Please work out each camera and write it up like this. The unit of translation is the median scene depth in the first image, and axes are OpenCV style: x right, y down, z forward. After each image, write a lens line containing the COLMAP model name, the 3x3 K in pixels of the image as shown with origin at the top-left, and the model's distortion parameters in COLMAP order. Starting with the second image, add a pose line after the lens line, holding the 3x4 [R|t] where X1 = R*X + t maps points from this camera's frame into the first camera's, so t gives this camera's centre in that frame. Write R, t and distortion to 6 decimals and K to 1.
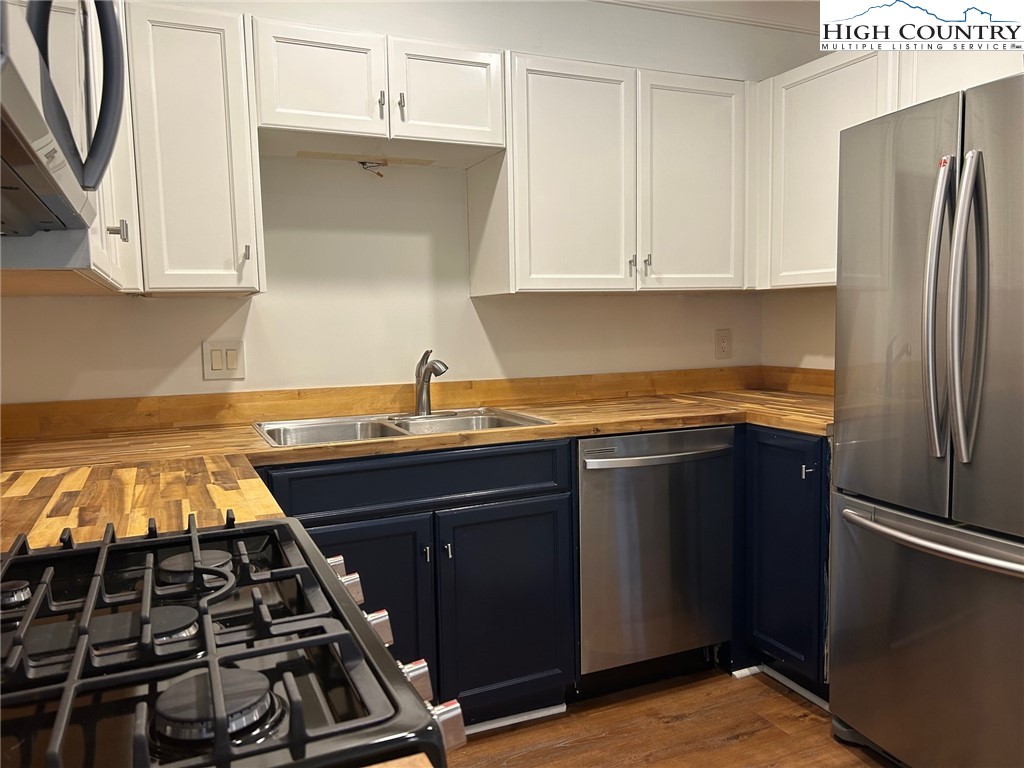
lens RADIAL K [[790.4, 0, 512.0], [0, 790.4, 384.0], [0, 0, 1]] dist [0.069365, -0.048249]
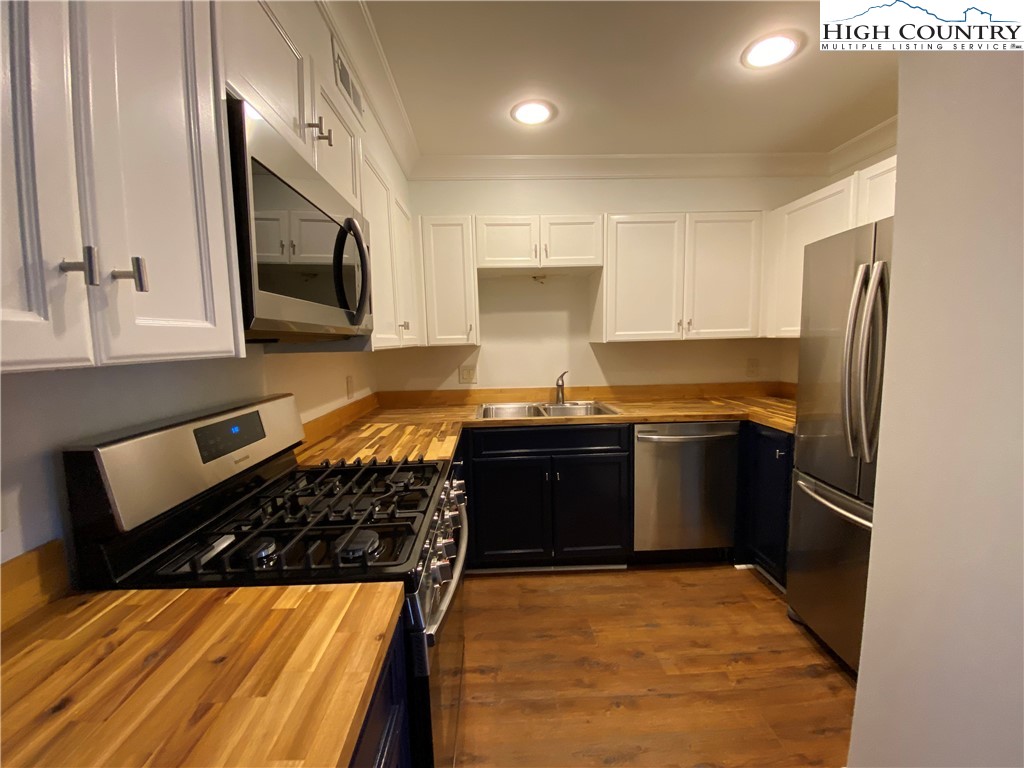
lens RADIAL K [[420.6, 0, 494.2], [0, 420.6, 378.5], [0, 0, 1]] dist [-0.000554, -0.000458]
pose [[0.920961, 0.030475, -0.388461, 0.150821], [-0.024238, 0.999487, 0.020947, -0.045692], [0.388900, -0.009876, 0.921227, -0.017374]]
